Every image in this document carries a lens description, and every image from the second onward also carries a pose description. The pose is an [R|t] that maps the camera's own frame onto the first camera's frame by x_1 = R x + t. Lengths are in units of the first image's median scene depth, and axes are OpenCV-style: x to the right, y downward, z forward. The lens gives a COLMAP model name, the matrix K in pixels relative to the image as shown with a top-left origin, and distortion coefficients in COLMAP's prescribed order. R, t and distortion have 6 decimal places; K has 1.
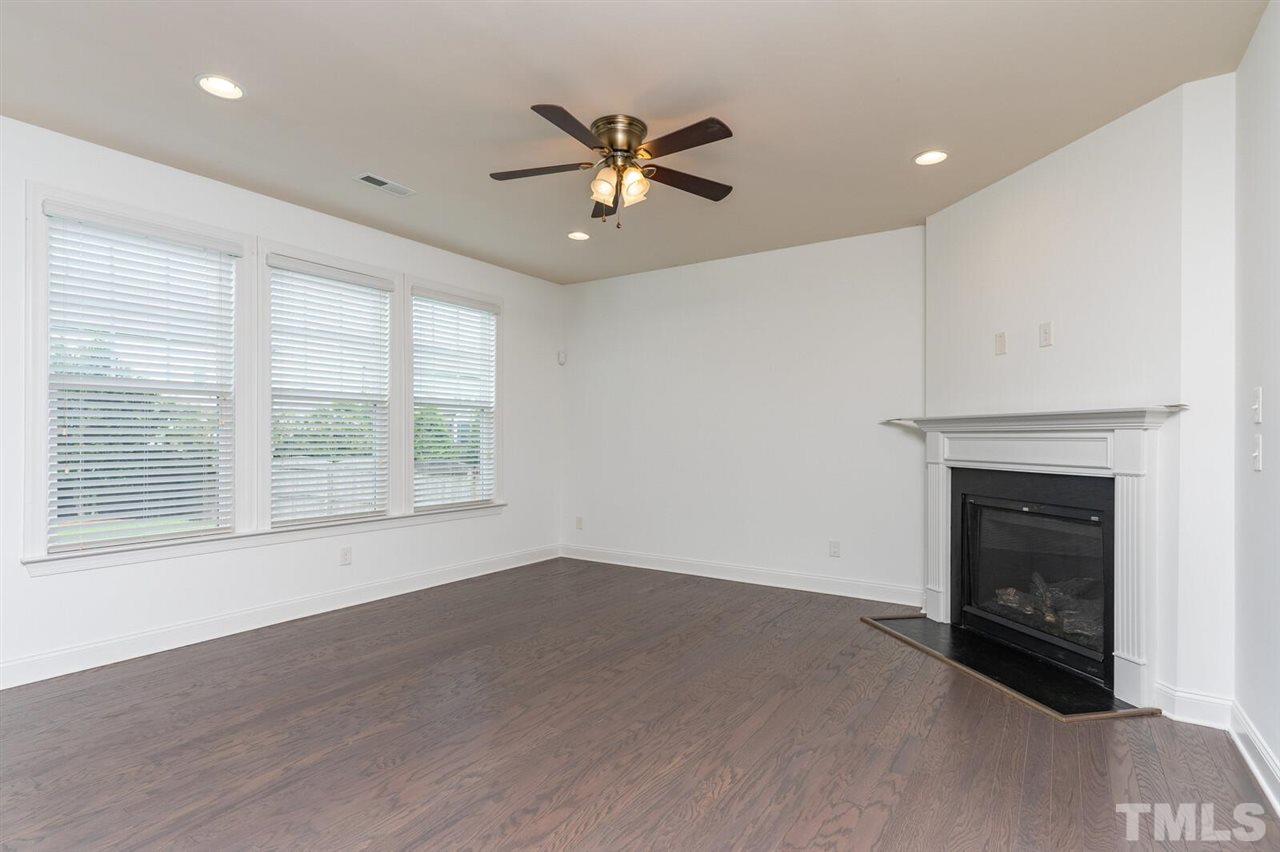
lens RADIAL K [[645.9, 0, 634.2], [0, 645.9, 434.0], [0, 0, 1]] dist [0.014982, -0.001375]
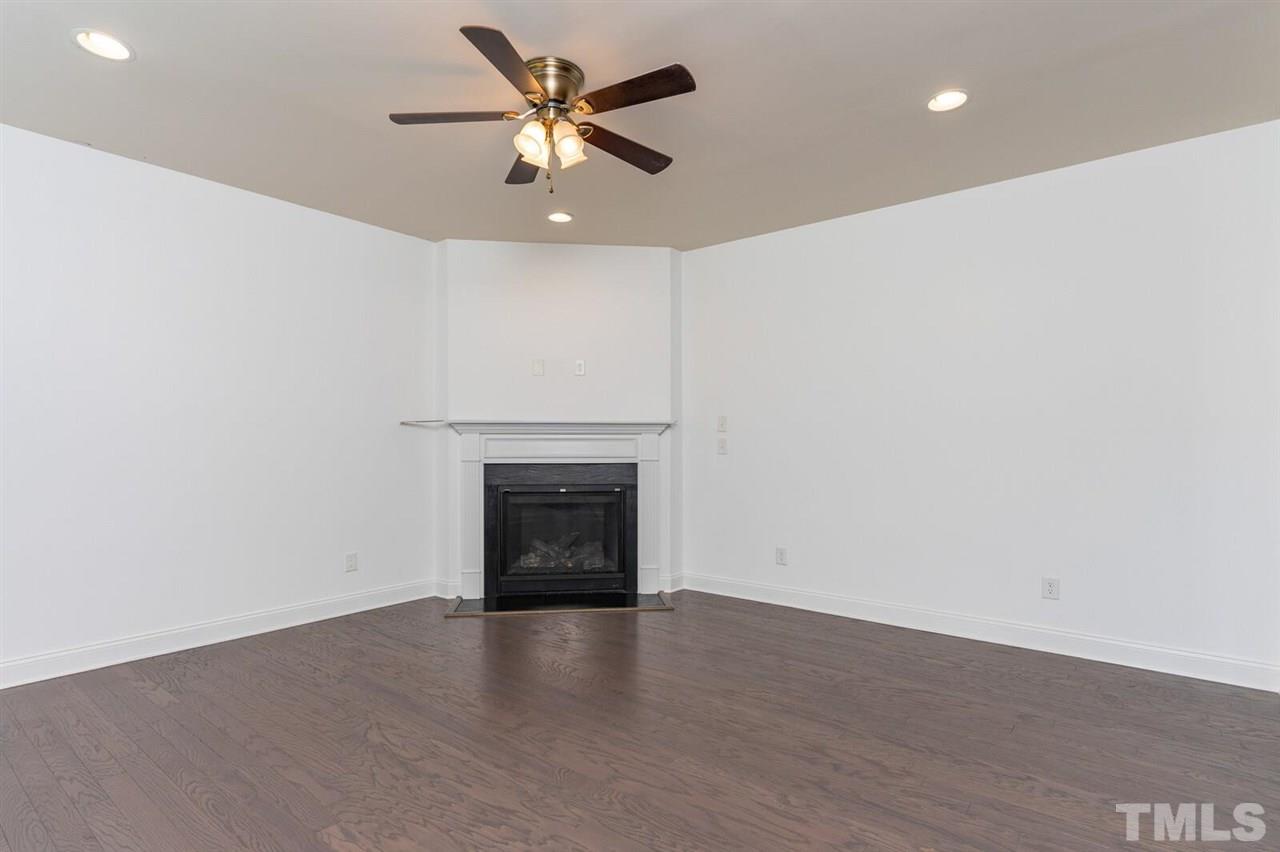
lens RADIAL K [[645.9, 0, 640.2], [0, 645.9, 438.1], [0, 0, 1]] dist [0.014982, -0.001375]
pose [[0.076101, 0.001171, 0.997099, -0.783308], [-0.006790, 0.999977, -0.000656, 0.004010], [-0.997077, -0.006720, 0.076107, 0.745873]]
